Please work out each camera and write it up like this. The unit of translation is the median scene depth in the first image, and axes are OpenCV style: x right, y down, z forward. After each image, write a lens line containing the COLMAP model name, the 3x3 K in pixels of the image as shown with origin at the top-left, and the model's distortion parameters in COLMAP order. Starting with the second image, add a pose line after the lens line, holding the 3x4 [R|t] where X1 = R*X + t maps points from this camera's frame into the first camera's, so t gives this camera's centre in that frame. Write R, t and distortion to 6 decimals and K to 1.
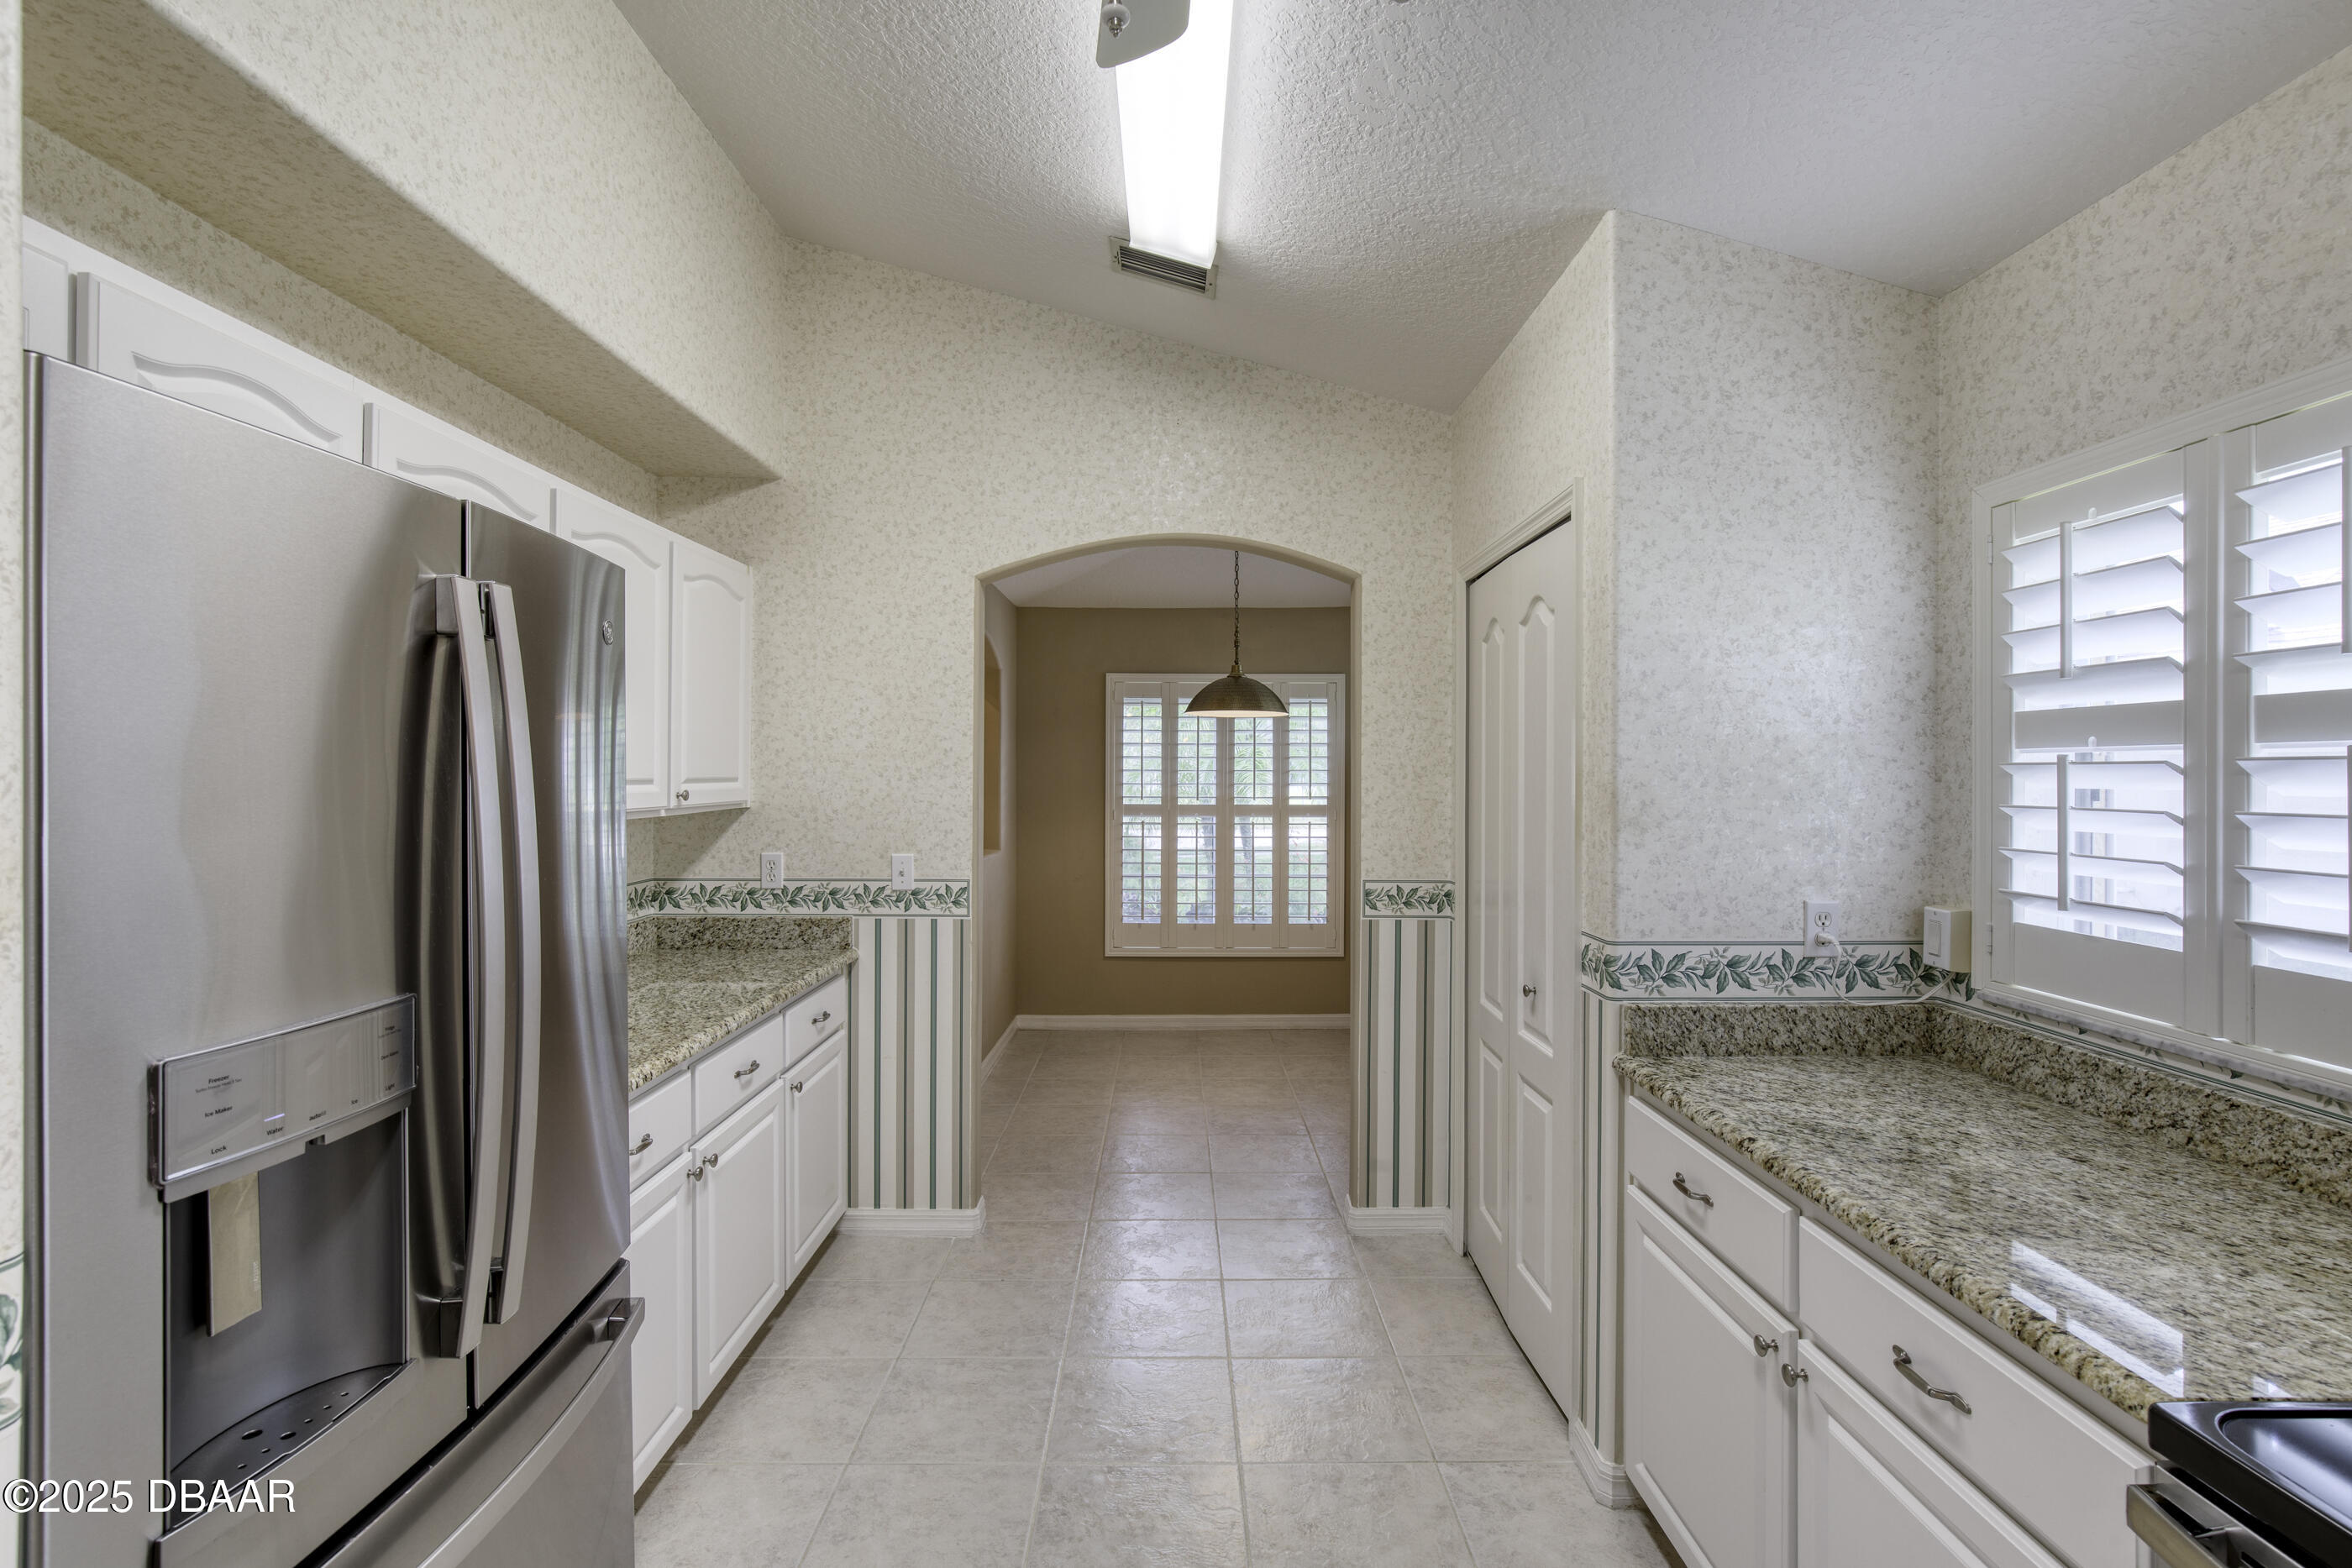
lens RADIAL K [[1077.7, 0, 1174.4], [0, 1077.7, 769.6], [0, 0, 1]] dist [-0.019411, 0.006614]
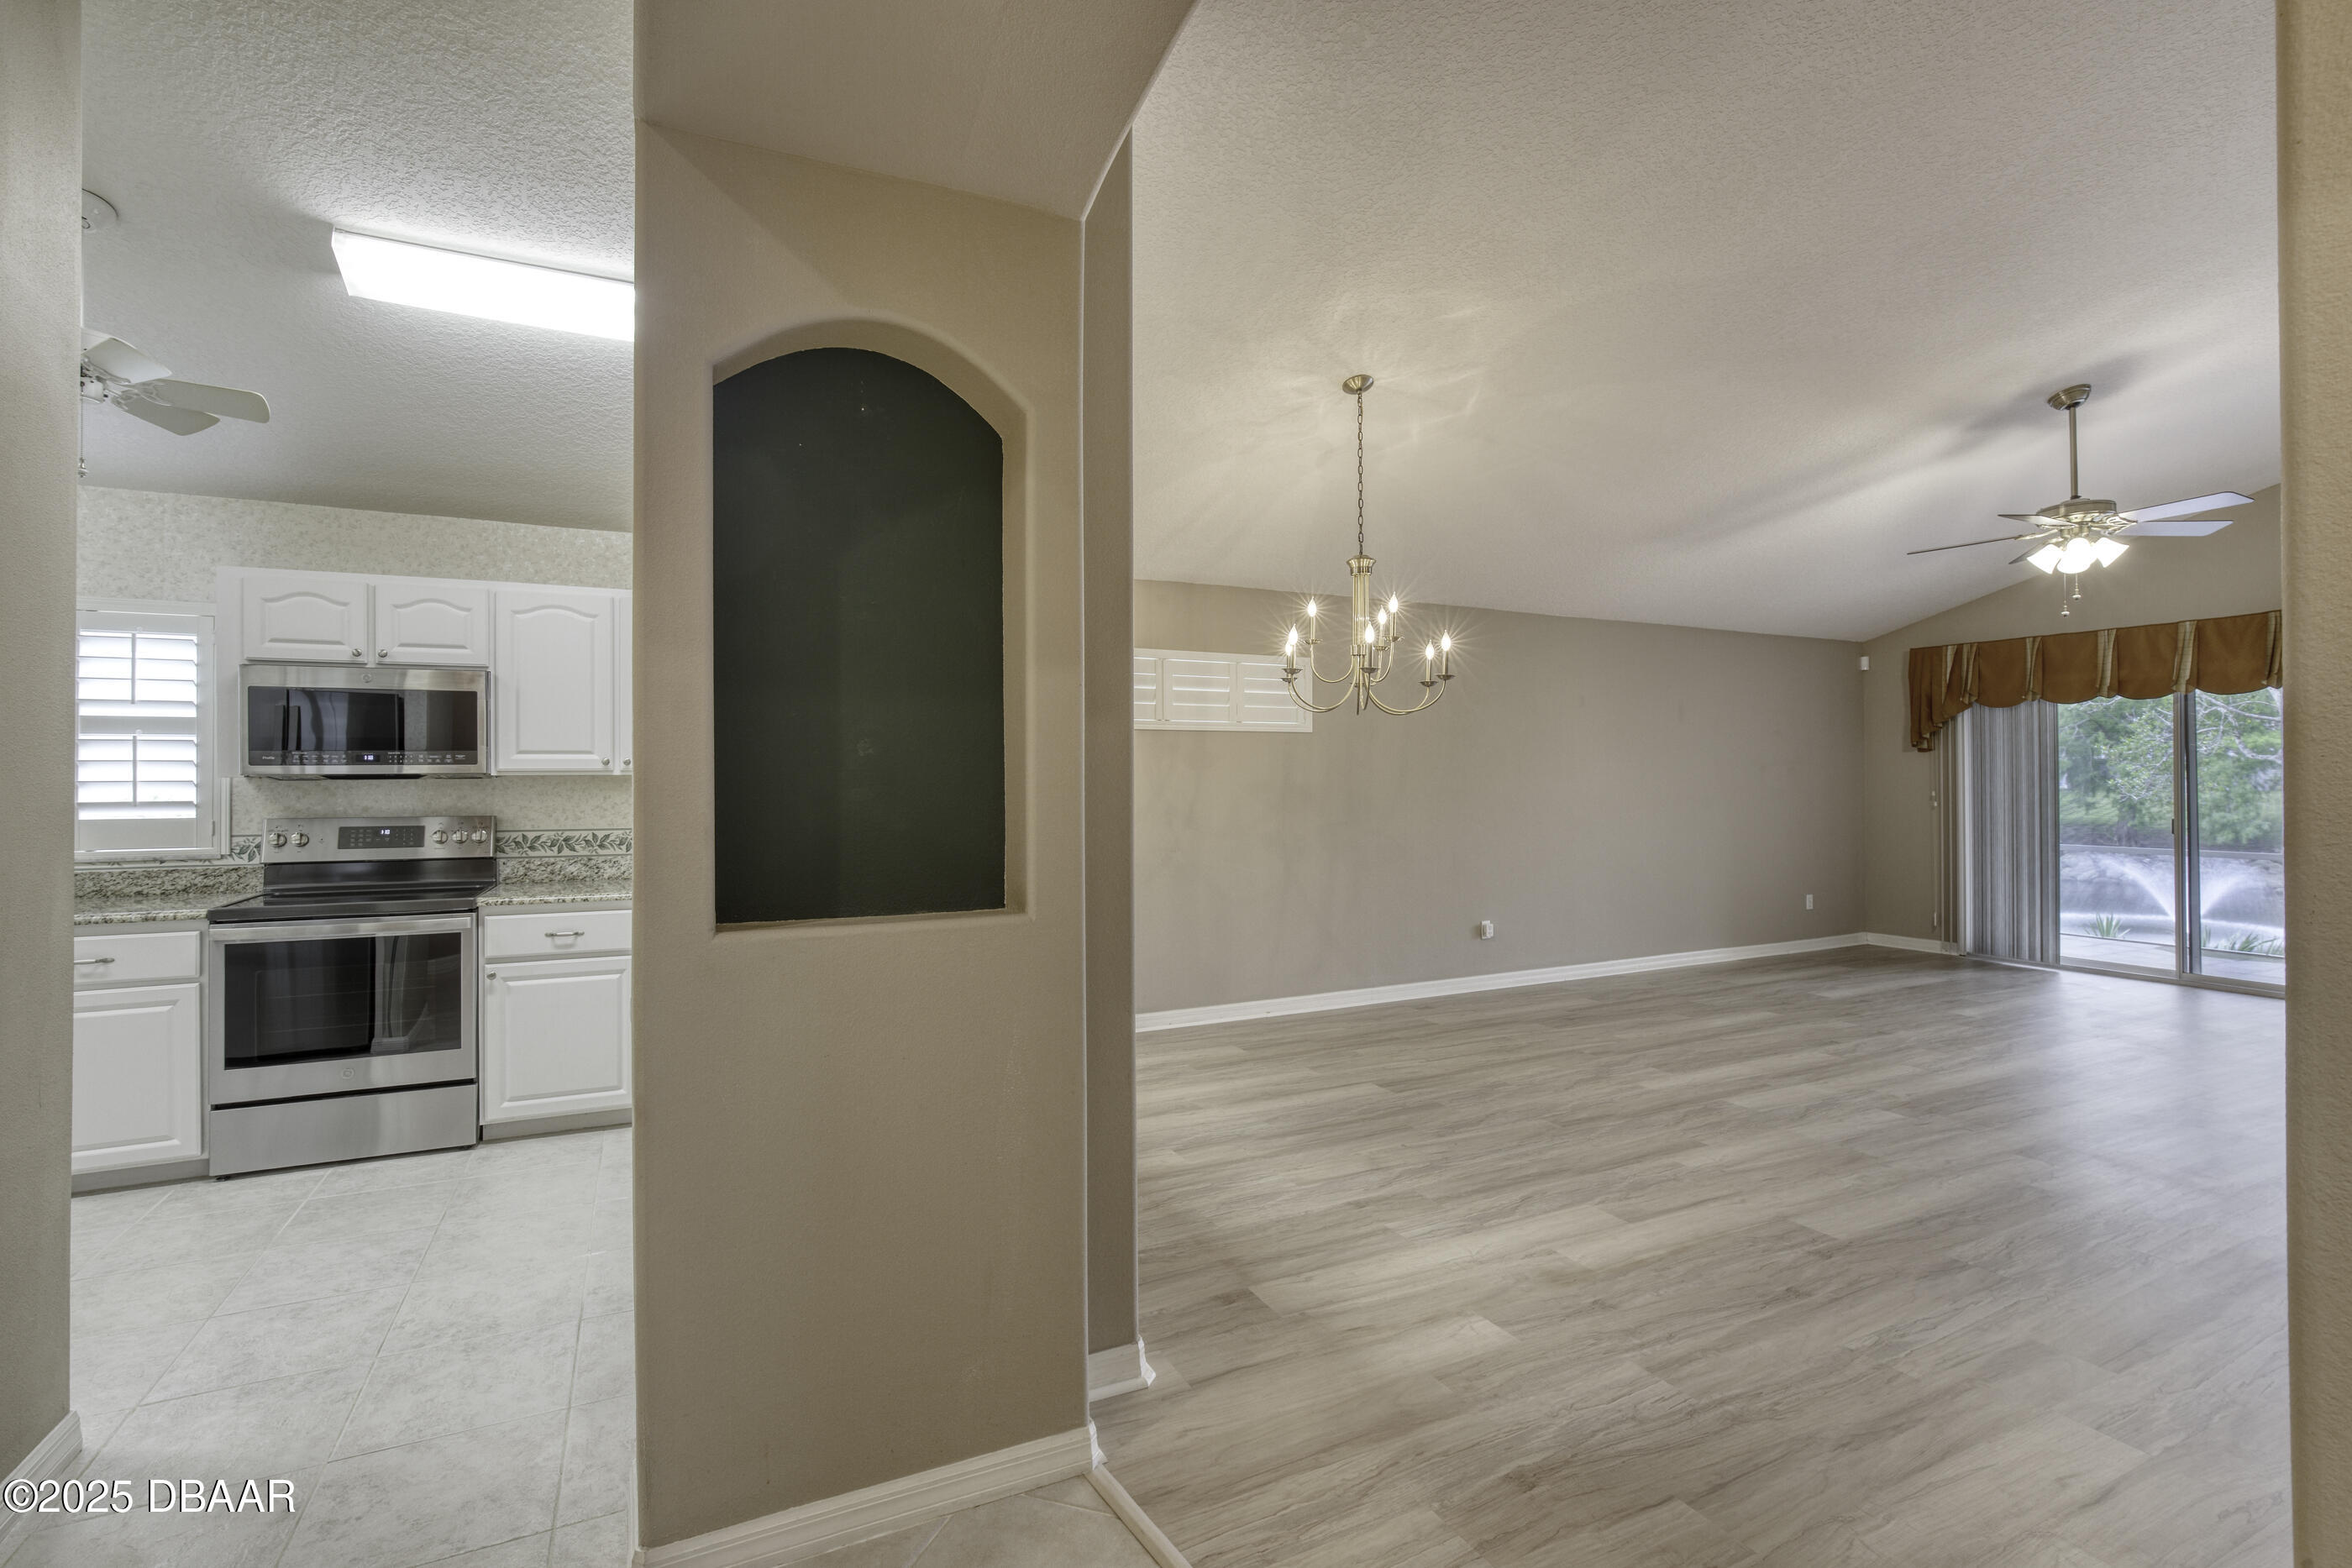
lens RADIAL K [[1077.7, 0, 1177.3], [0, 1077.7, 771.4], [0, 0, 1]] dist [-0.019411, 0.006614]
pose [[-0.440371, 0.009156, 0.897769, -1.738606], [0.002100, 0.999956, -0.009168, 0.067364], [-0.897813, -0.002152, -0.440371, -0.177228]]
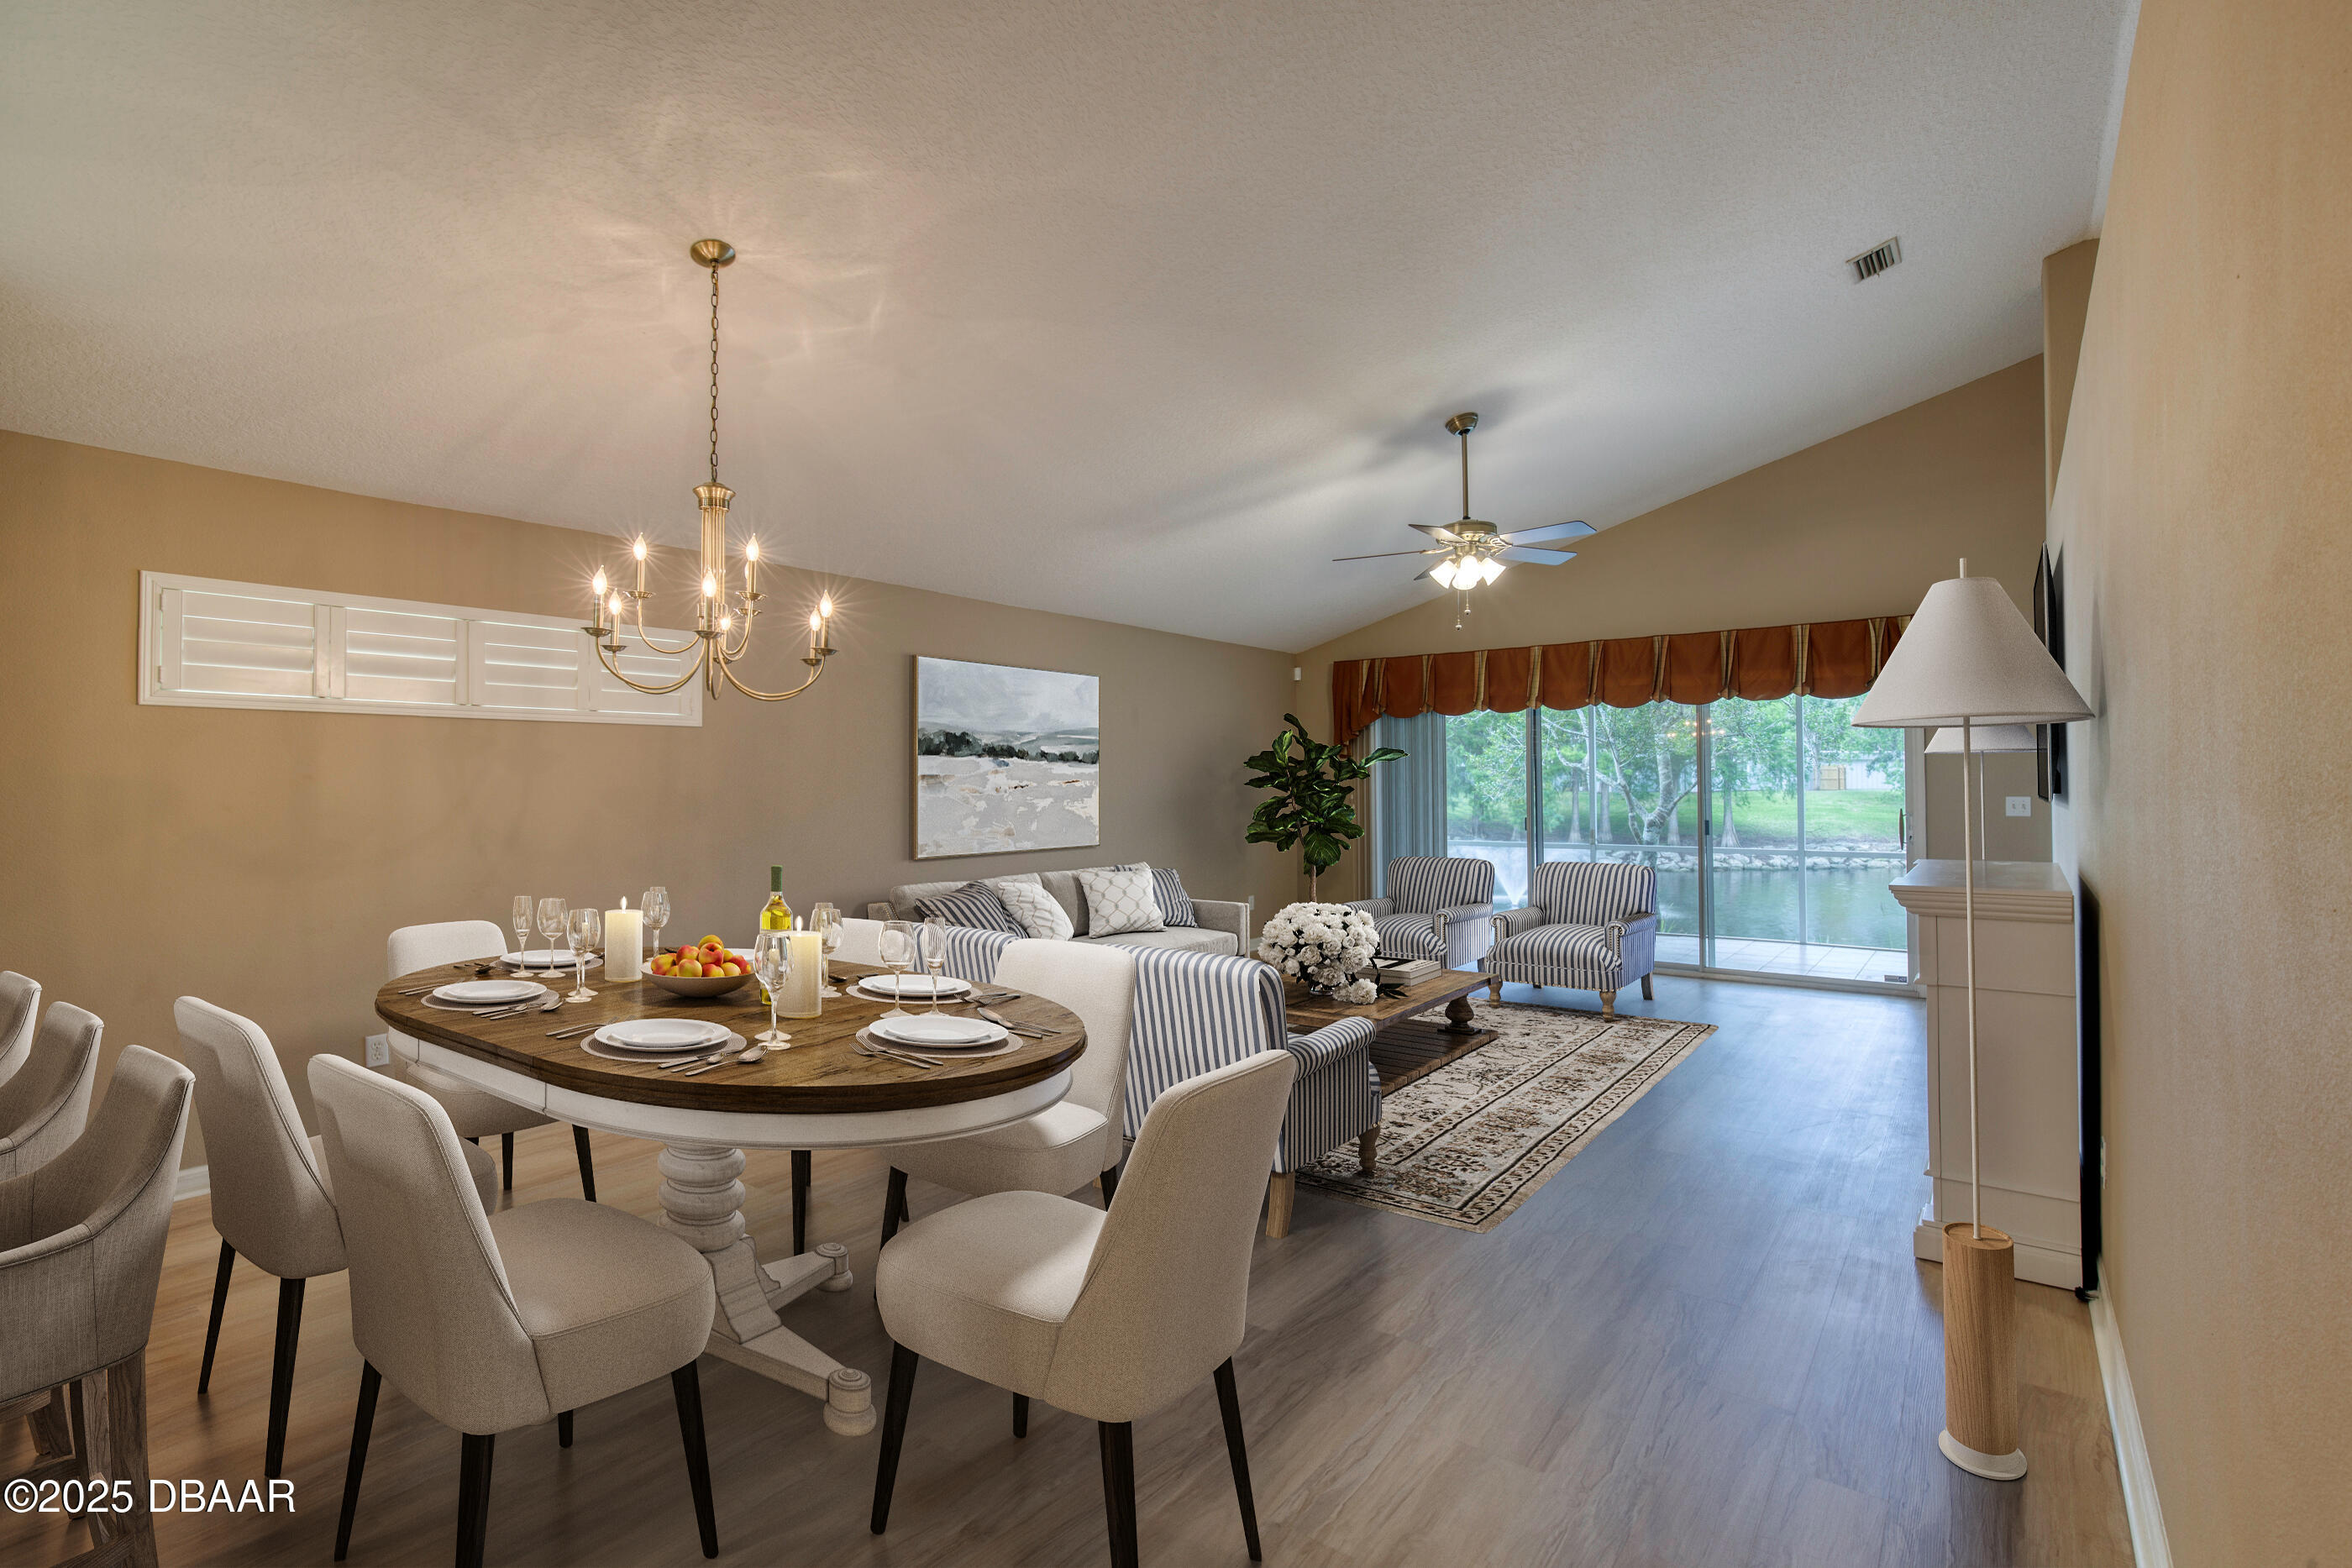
lens RADIAL K [[1077.7, 0, 1181.6], [0, 1077.7, 785.5], [0, 0, 1]] dist [-0.019411, 0.006614]
pose [[-0.794239, 0.004881, 0.607586, -1.504464], [0.006453, 0.999979, 0.000403, 0.067892], [-0.607571, 0.004241, -0.794254, -0.578474]]
